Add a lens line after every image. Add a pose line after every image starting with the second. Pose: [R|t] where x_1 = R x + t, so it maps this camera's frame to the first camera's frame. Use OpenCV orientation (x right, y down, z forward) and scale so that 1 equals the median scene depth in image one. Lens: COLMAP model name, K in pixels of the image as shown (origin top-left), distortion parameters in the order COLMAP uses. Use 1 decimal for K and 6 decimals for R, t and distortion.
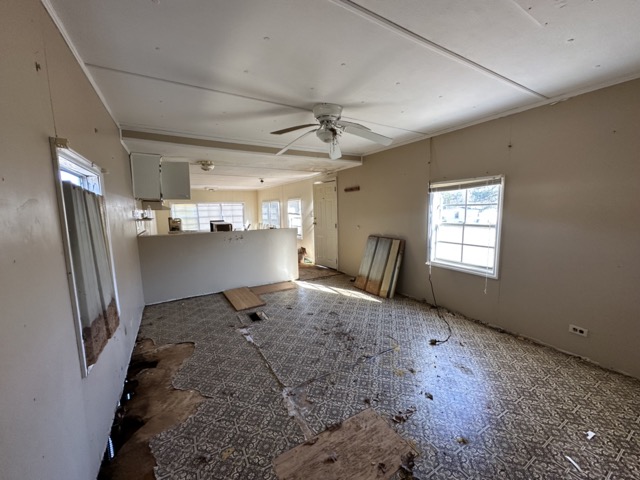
lens RADIAL K [[256.0, 0, 320.6], [0, 256.0, 241.3], [0, 0, 1]] dist [-0.000652, 0.000181]
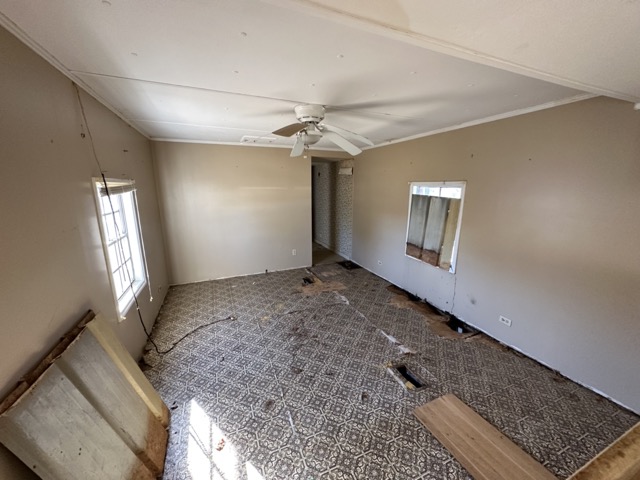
lens RADIAL K [[256.0, 0, 320.1], [0, 256.0, 243.5], [0, 0, 1]] dist [-0.000652, 0.000181]
pose [[-0.991525, -0.013680, 0.129197, -0.125580], [0.030716, 0.941566, 0.335424, -0.333687], [-0.126236, 0.336550, -0.933166, 1.890150]]
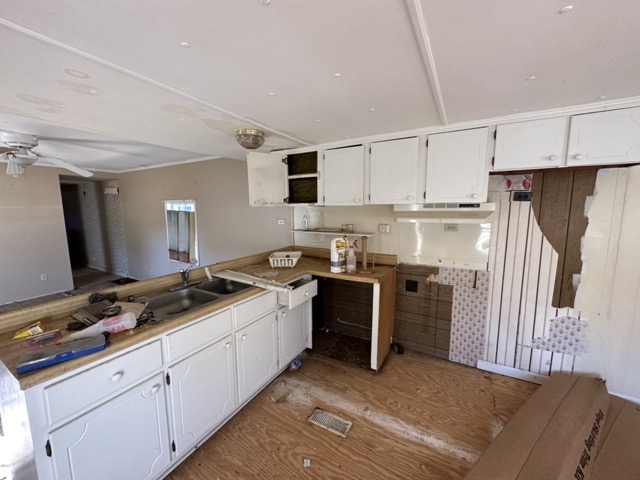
lens RADIAL K [[256.0, 0, 319.4], [0, 256.0, 238.5], [0, 0, 1]] dist [-0.000652, 0.000181]
pose [[-0.868222, 0.088073, -0.488297, -0.462533], [-0.035295, 0.970665, 0.237832, -0.362545], [0.494919, 0.223726, -0.839644, 2.425258]]
